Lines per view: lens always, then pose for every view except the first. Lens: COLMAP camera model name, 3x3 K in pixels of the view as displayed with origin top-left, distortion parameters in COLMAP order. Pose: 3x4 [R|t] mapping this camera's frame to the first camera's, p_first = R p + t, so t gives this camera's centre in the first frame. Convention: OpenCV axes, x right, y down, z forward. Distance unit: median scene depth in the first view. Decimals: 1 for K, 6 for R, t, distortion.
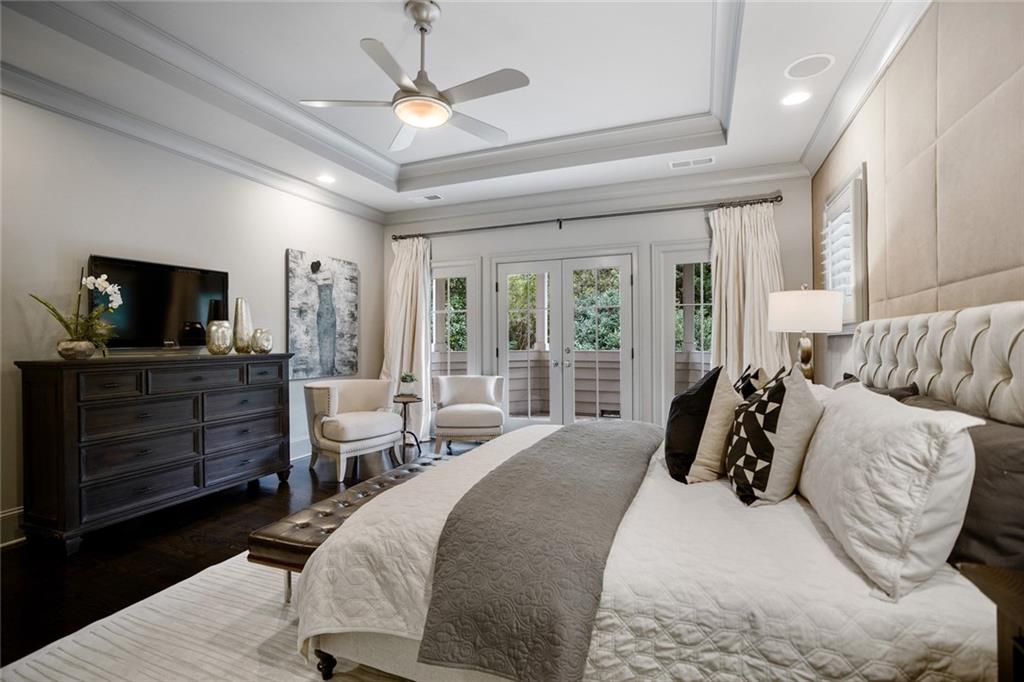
lens RADIAL K [[475.1, 0, 510.6], [0, 475.1, 339.7], [0, 0, 1]] dist [-0.006458, 0.002027]
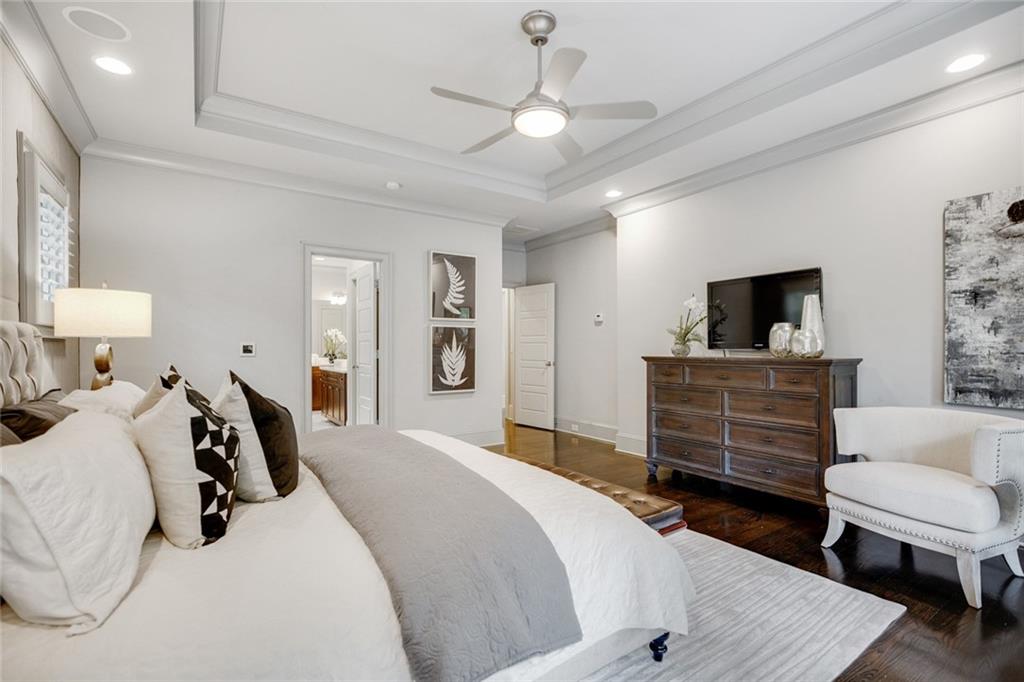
lens RADIAL K [[475.1, 0, 513.3], [0, 475.1, 346.0], [0, 0, 1]] dist [-0.006458, 0.002027]
pose [[-0.555096, 0.003743, -0.831778, 0.390177], [0.006459, 0.999979, 0.000189, 0.002372], [0.831761, -0.005267, -0.555108, 0.833173]]
